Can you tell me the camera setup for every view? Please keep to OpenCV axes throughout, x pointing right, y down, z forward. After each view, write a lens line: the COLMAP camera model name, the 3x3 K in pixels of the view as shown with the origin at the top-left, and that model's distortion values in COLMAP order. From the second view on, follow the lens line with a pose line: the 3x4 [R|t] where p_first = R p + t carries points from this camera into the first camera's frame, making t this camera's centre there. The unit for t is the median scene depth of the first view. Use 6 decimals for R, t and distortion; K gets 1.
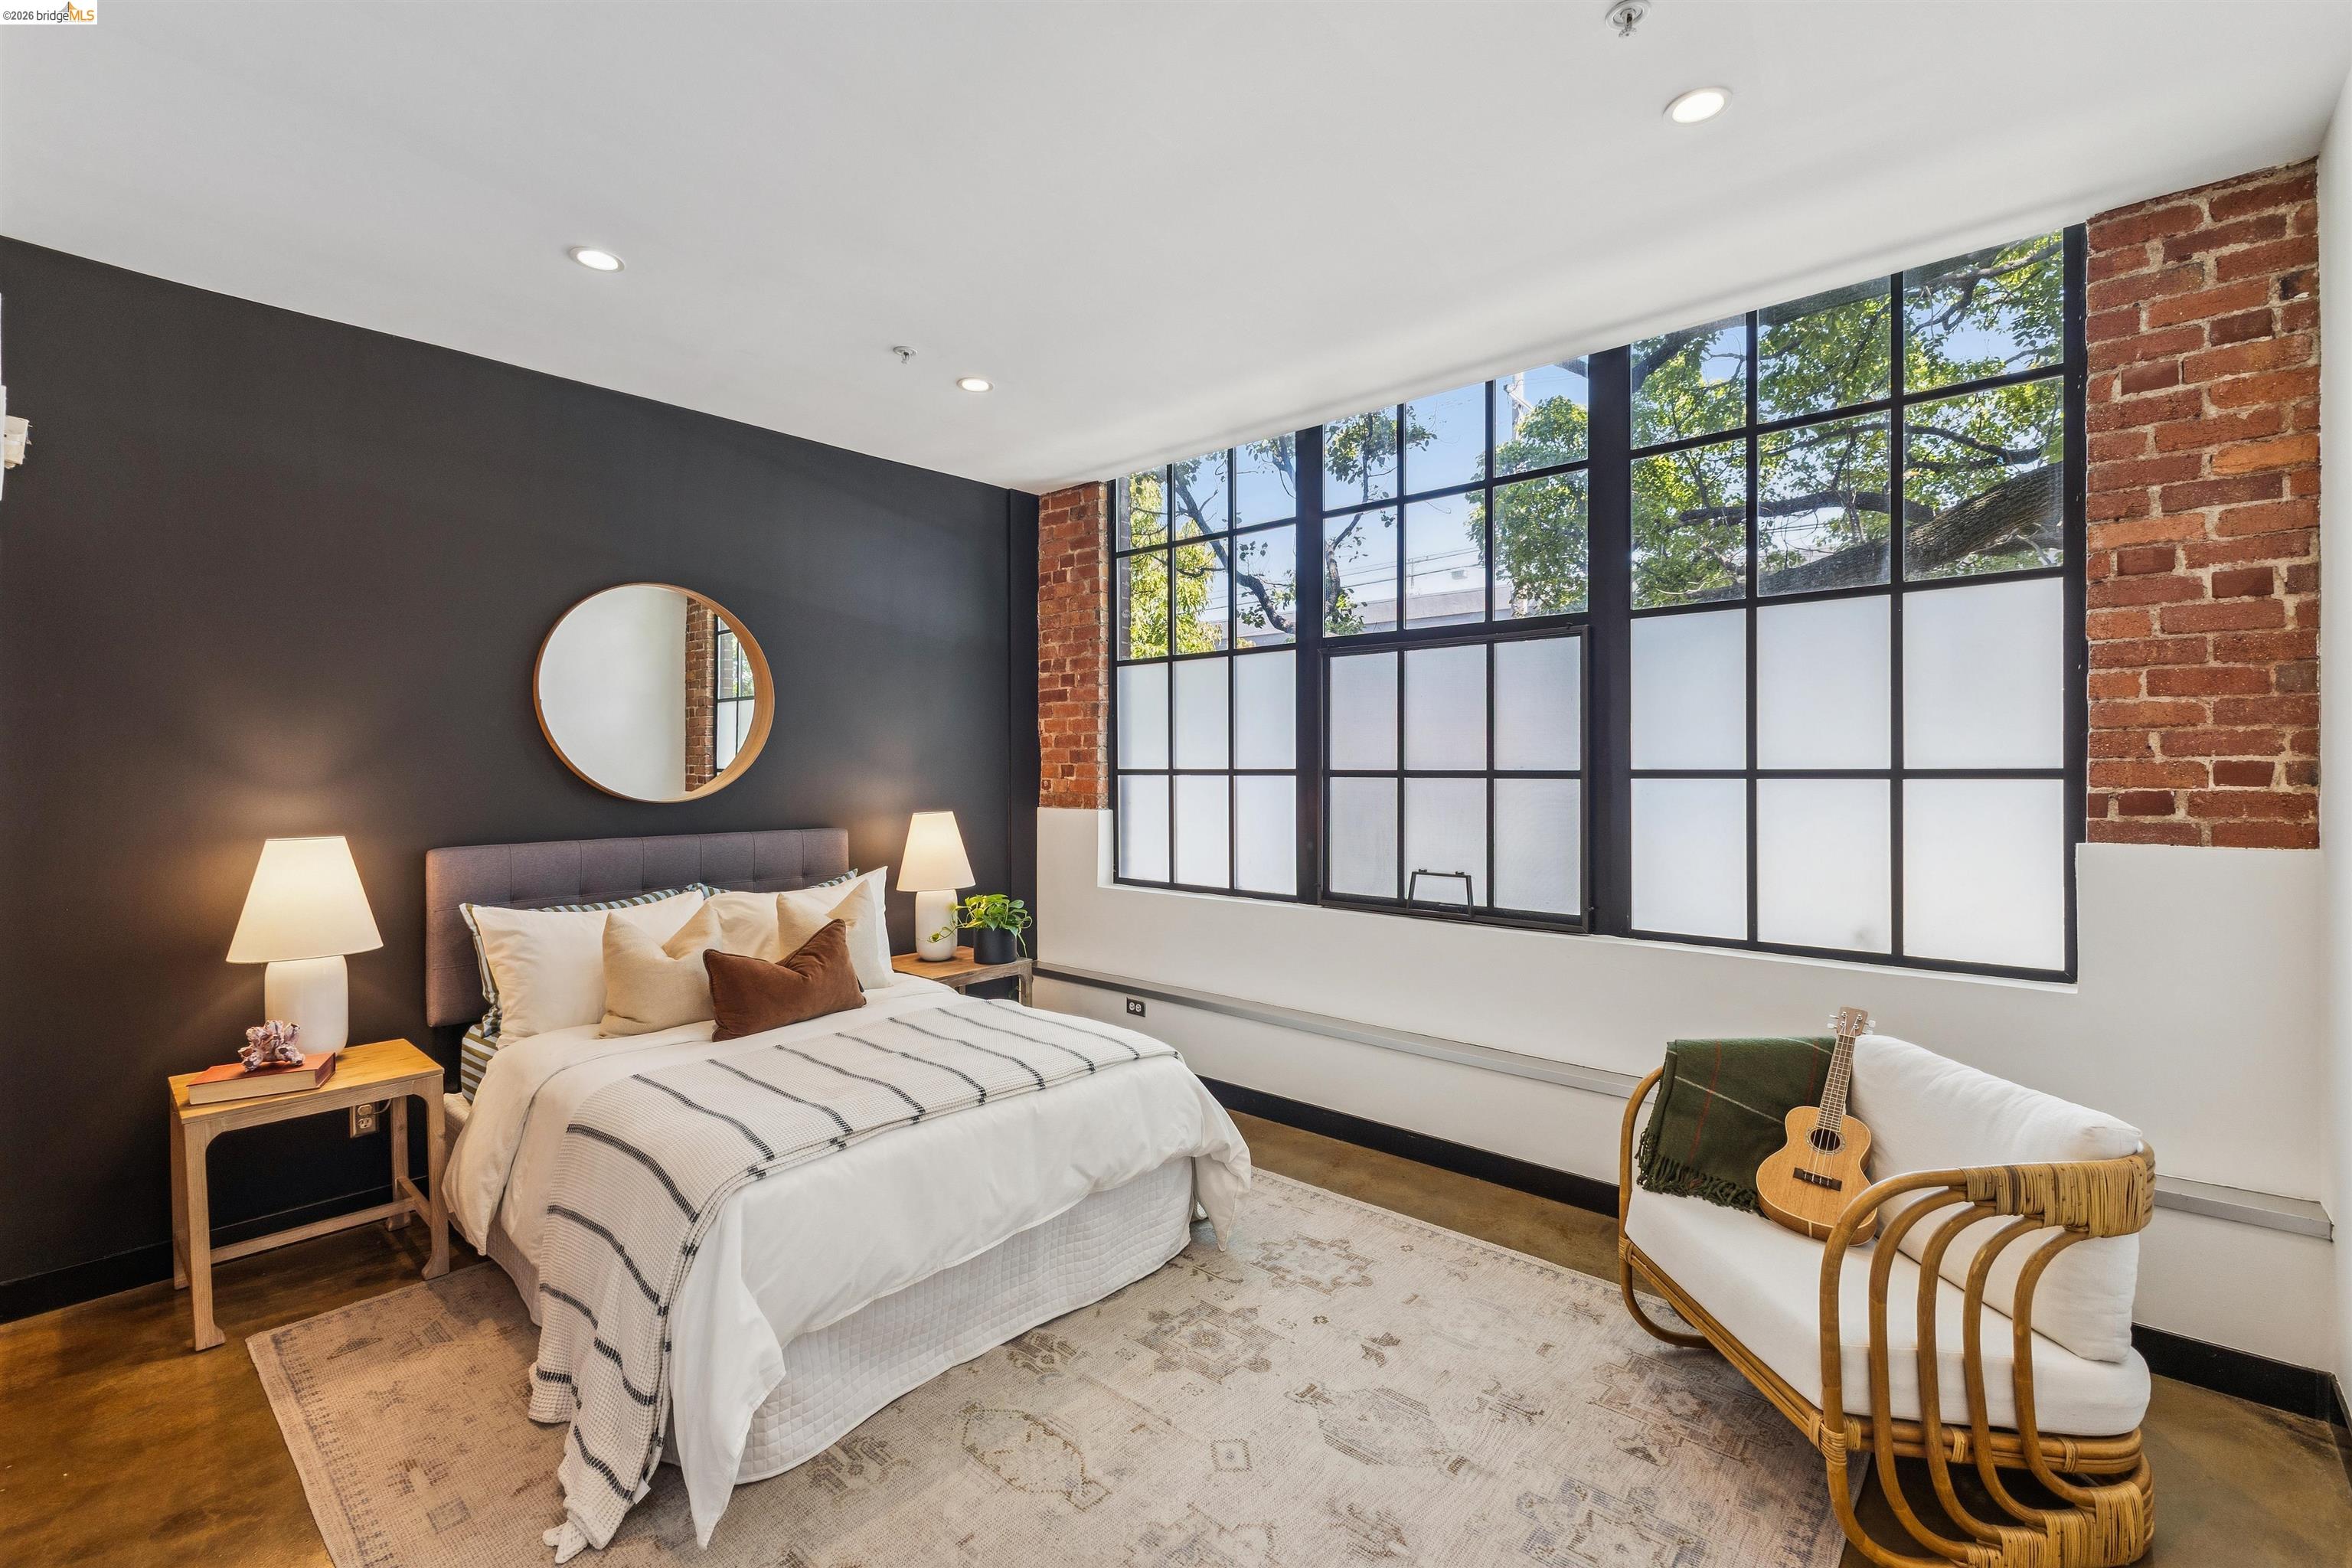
lens RADIAL K [[1002.2, 0, 1176.0], [0, 1002.2, 784.0], [0, 0, 1]] dist [0.002994, -0.000290]
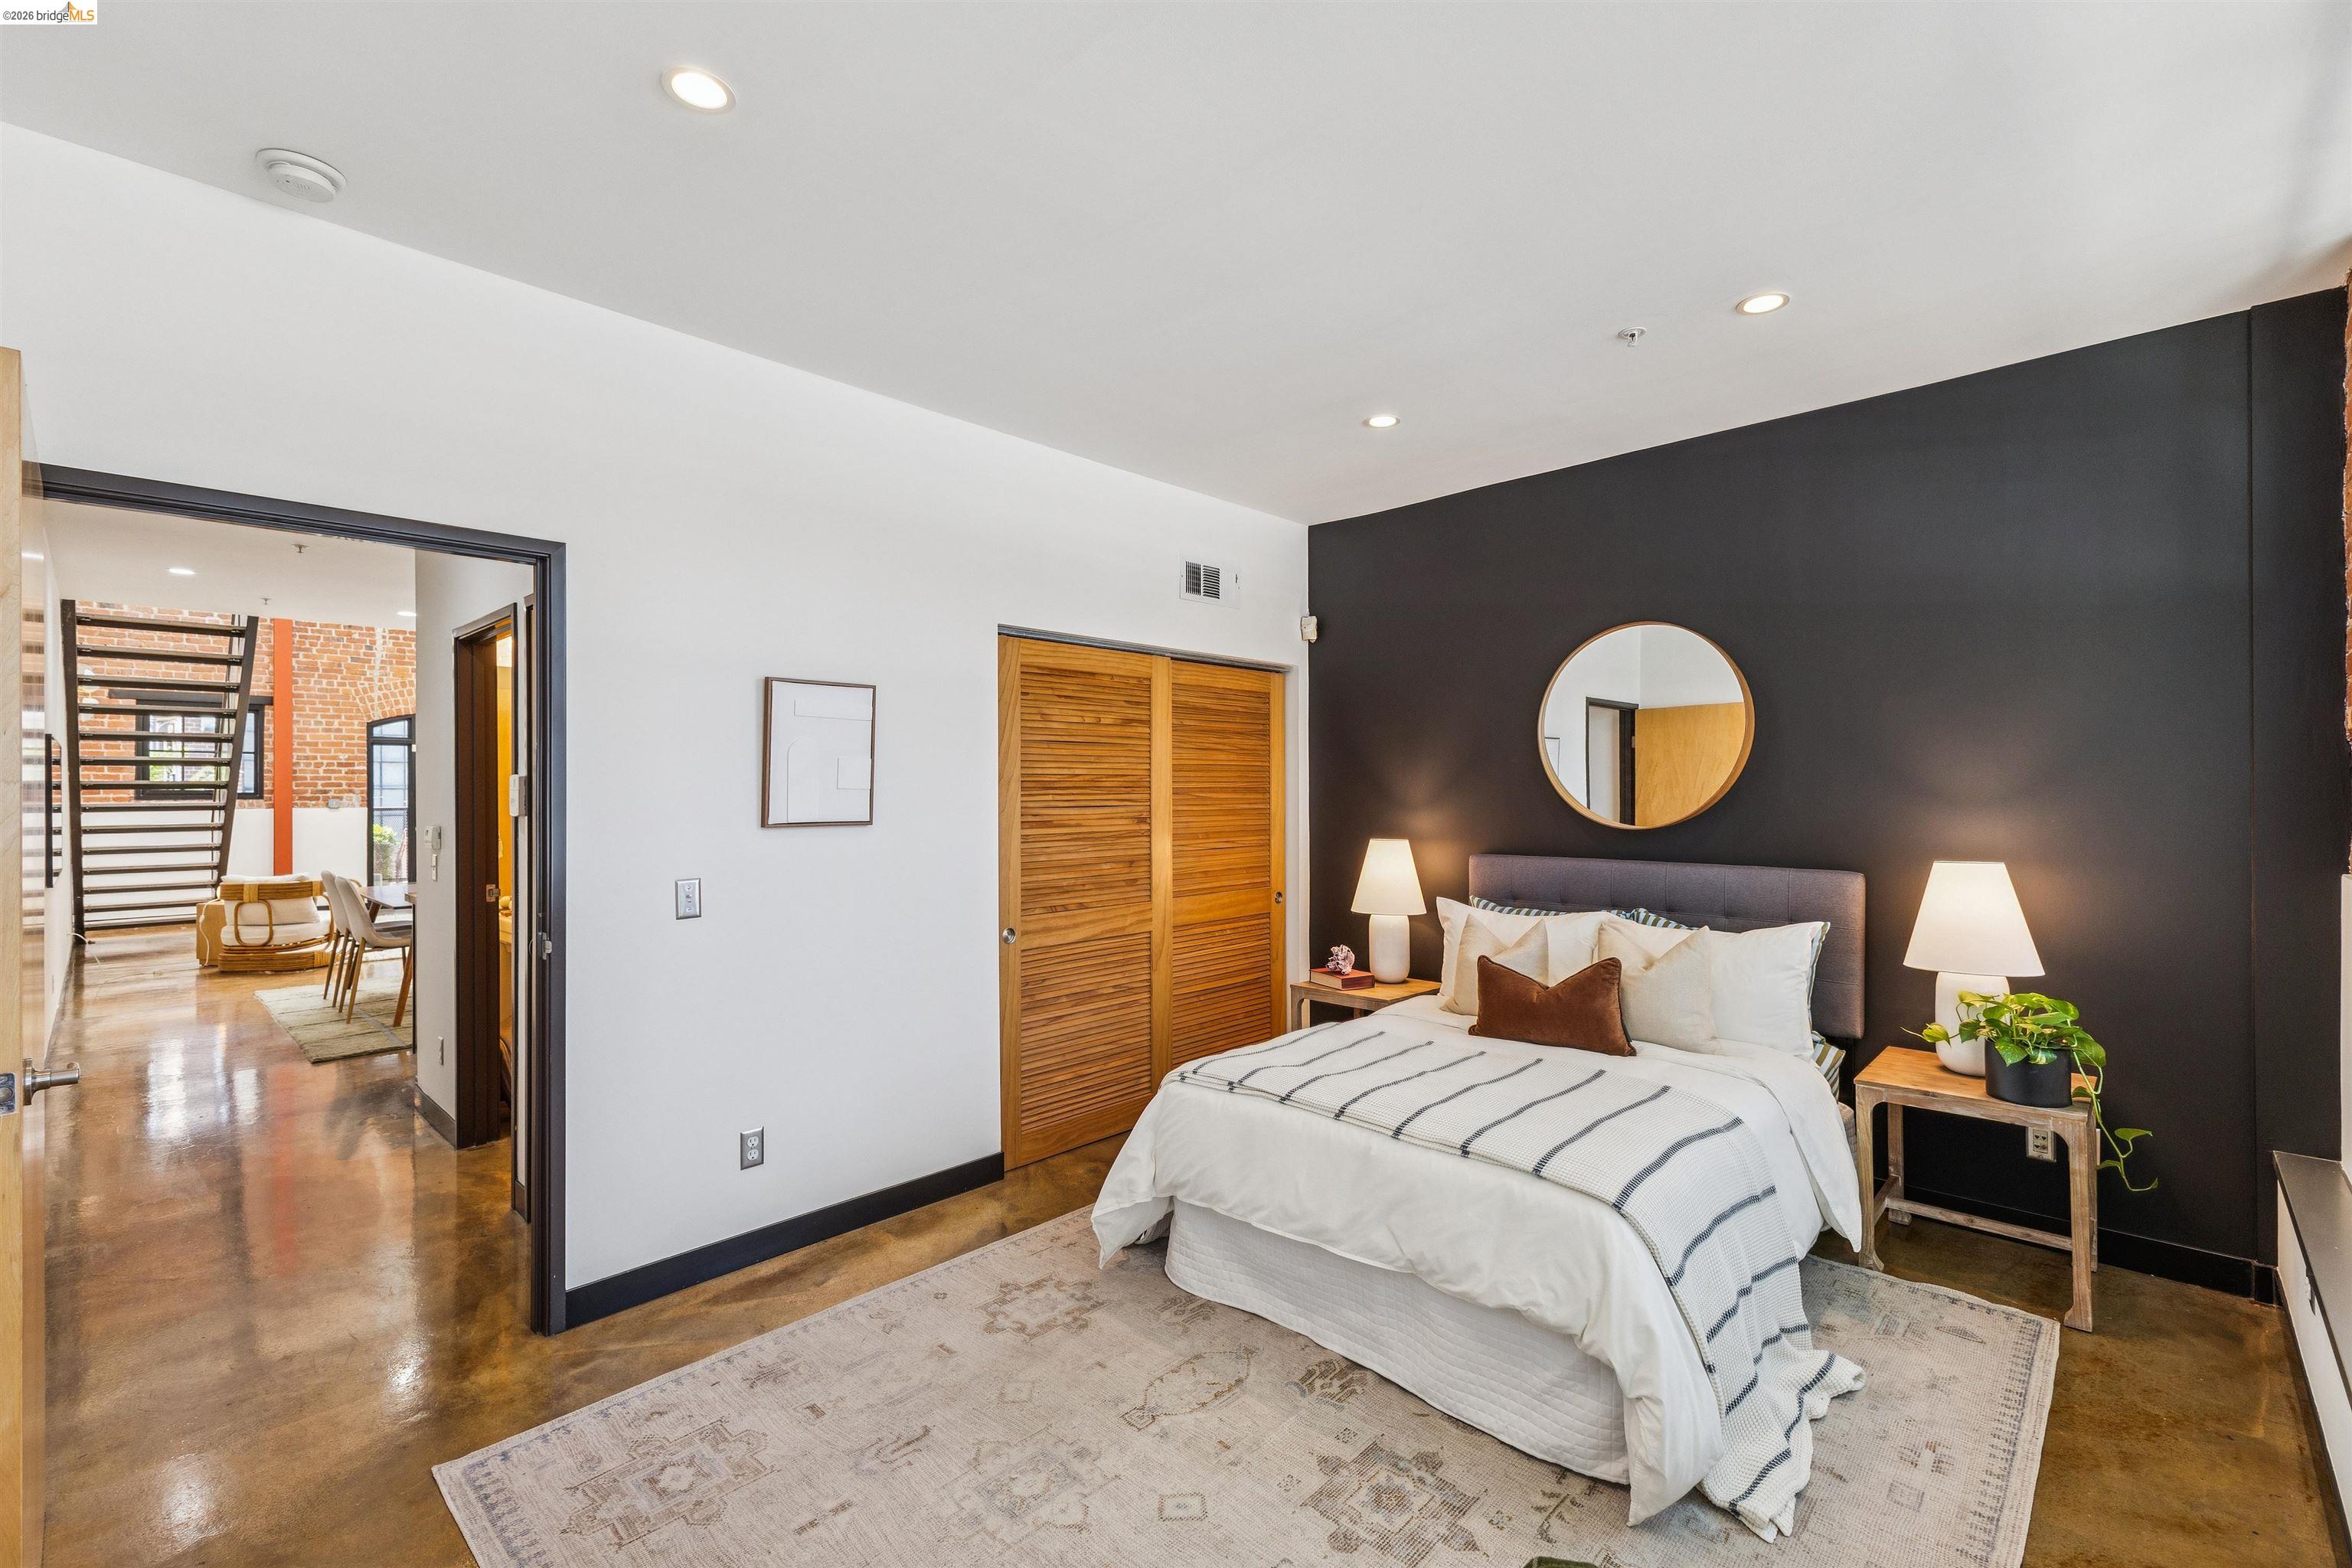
lens RADIAL K [[1002.2, 0, 1176.0], [0, 1002.2, 784.0], [0, 0, 1]] dist [0.002994, -0.000290]
pose [[-0.031947, -0.002248, -0.999487, 0.511123], [-0.007567, 0.999969, -0.002007, -0.019224], [0.999461, 0.007499, -0.031963, 0.500025]]
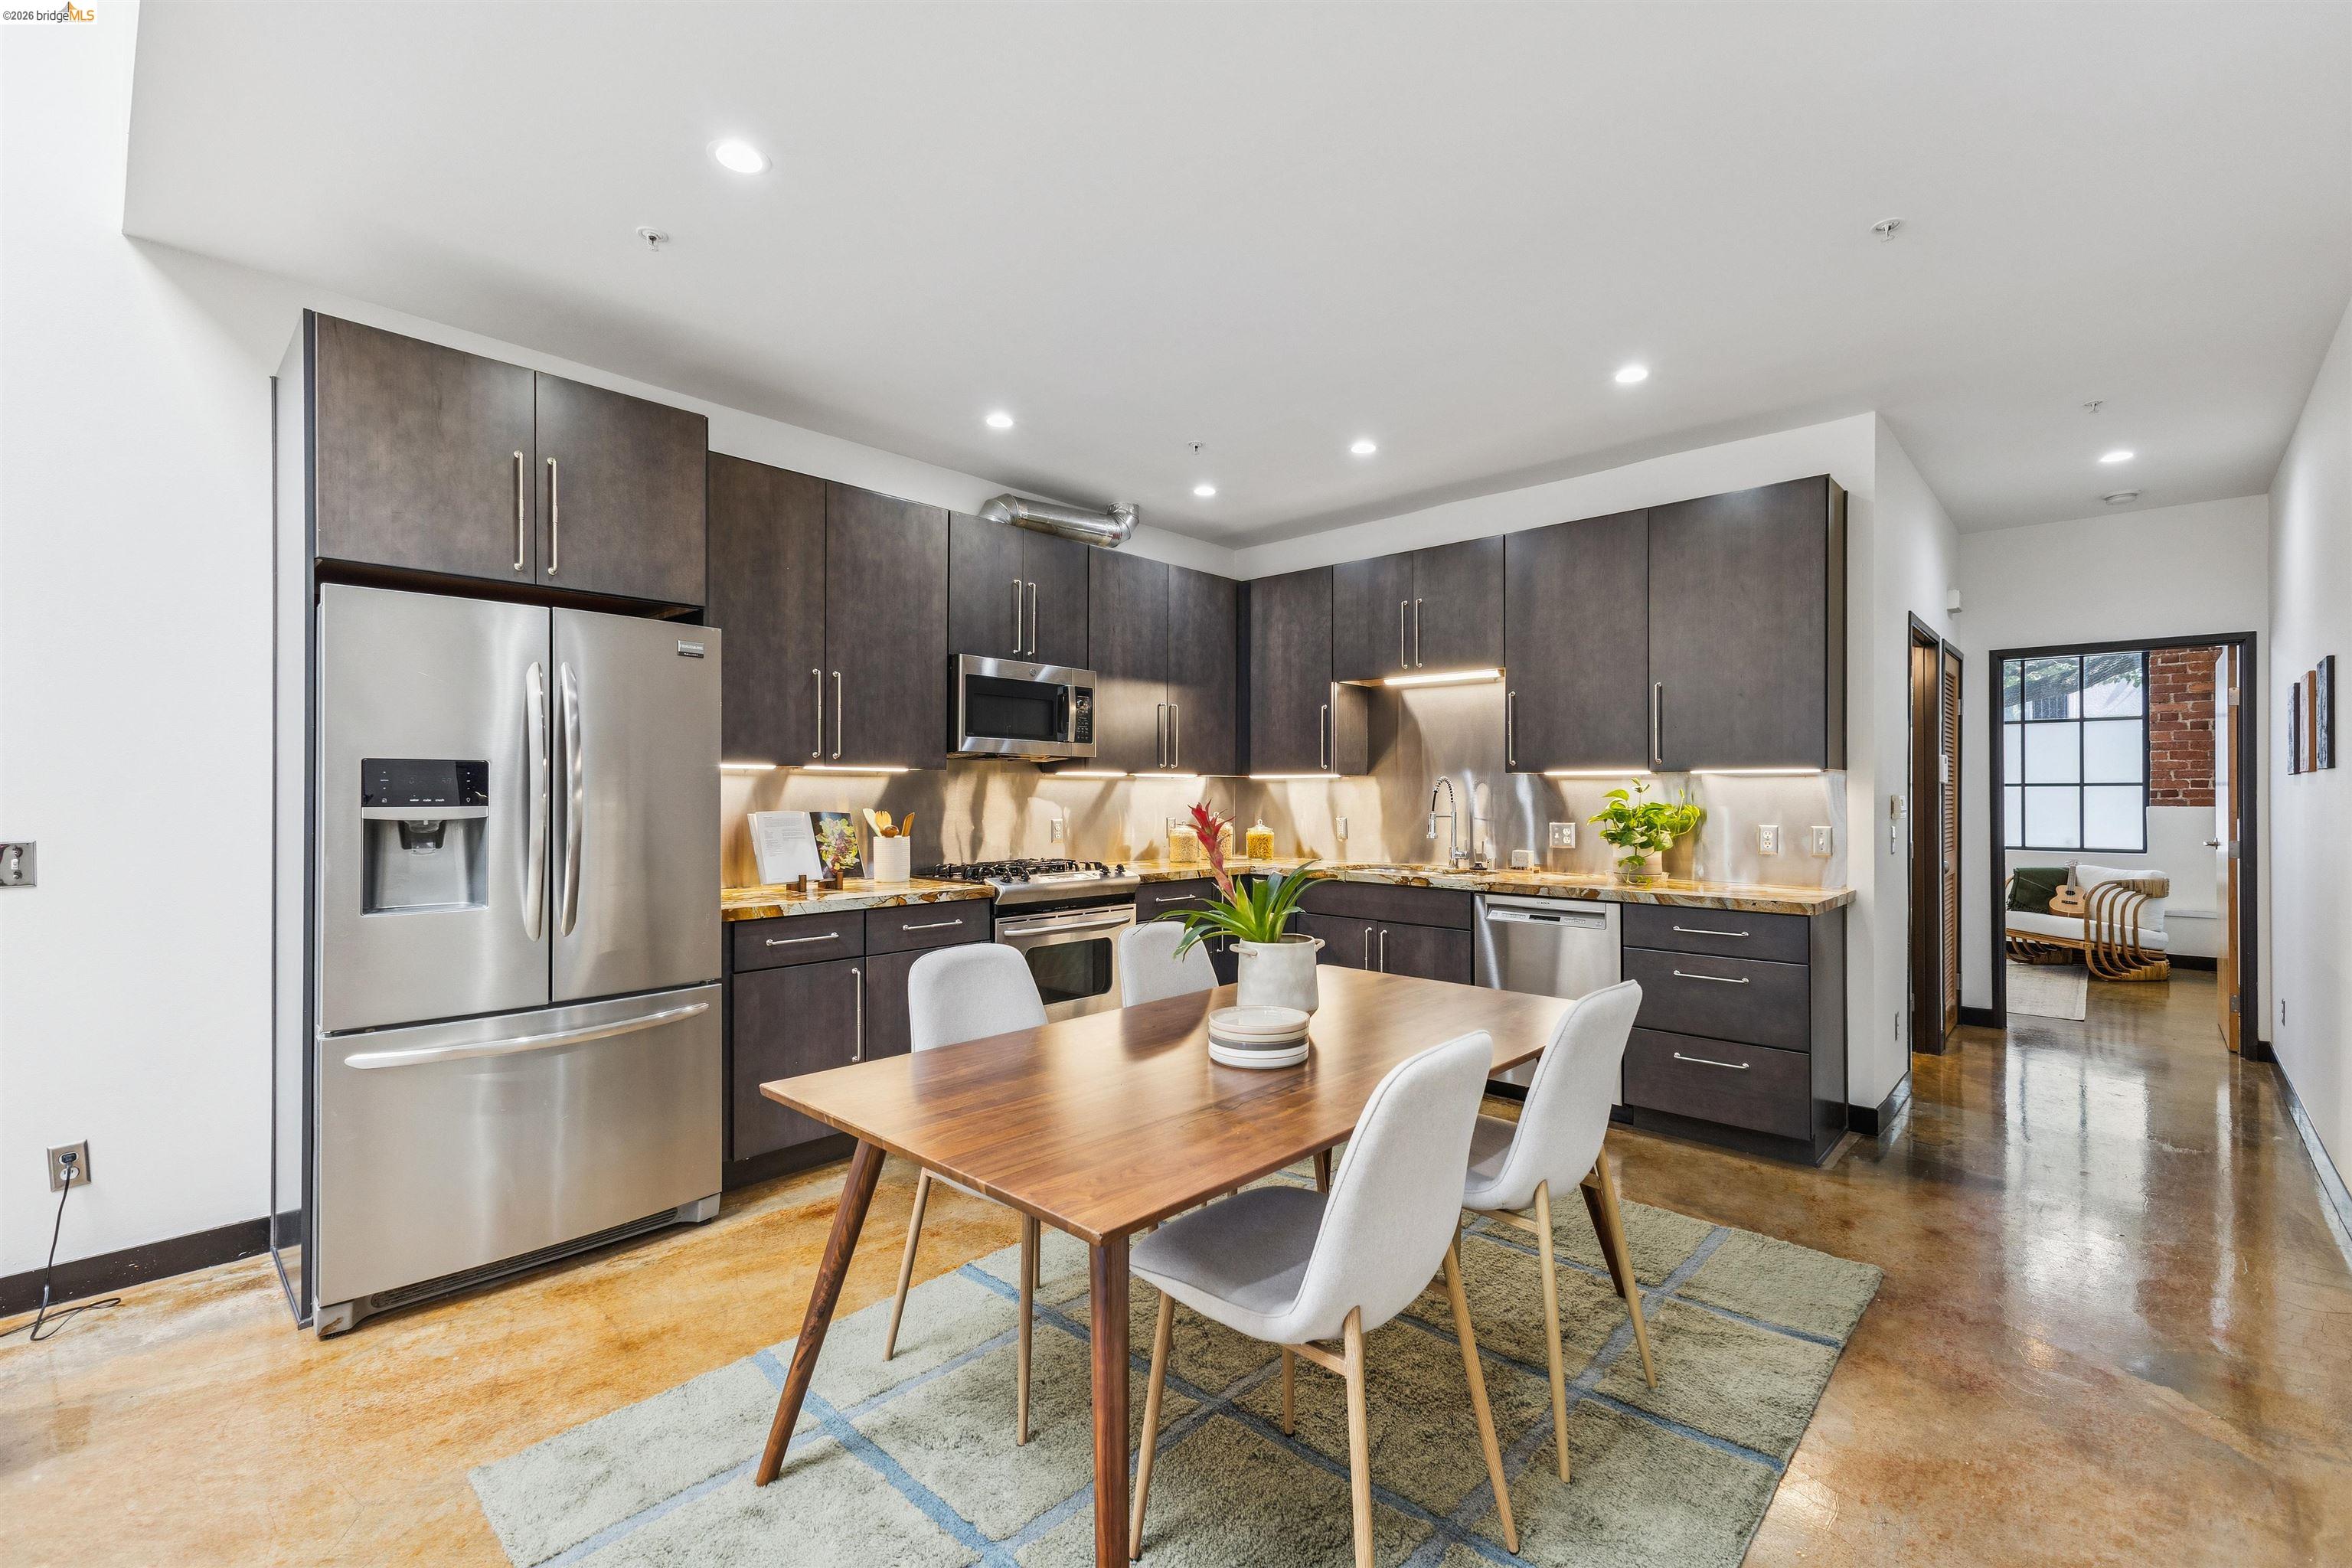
lens RADIAL K [[1002.2, 0, 1176.0], [0, 1002.2, 784.0], [0, 0, 1]] dist [0.002994, -0.000290]
pose [[0.999538, 0.007968, -0.029321, -2.240151], [-0.008421, 0.999847, -0.015340, 0.069709], [0.029194, 0.015579, 0.999452, -2.440169]]
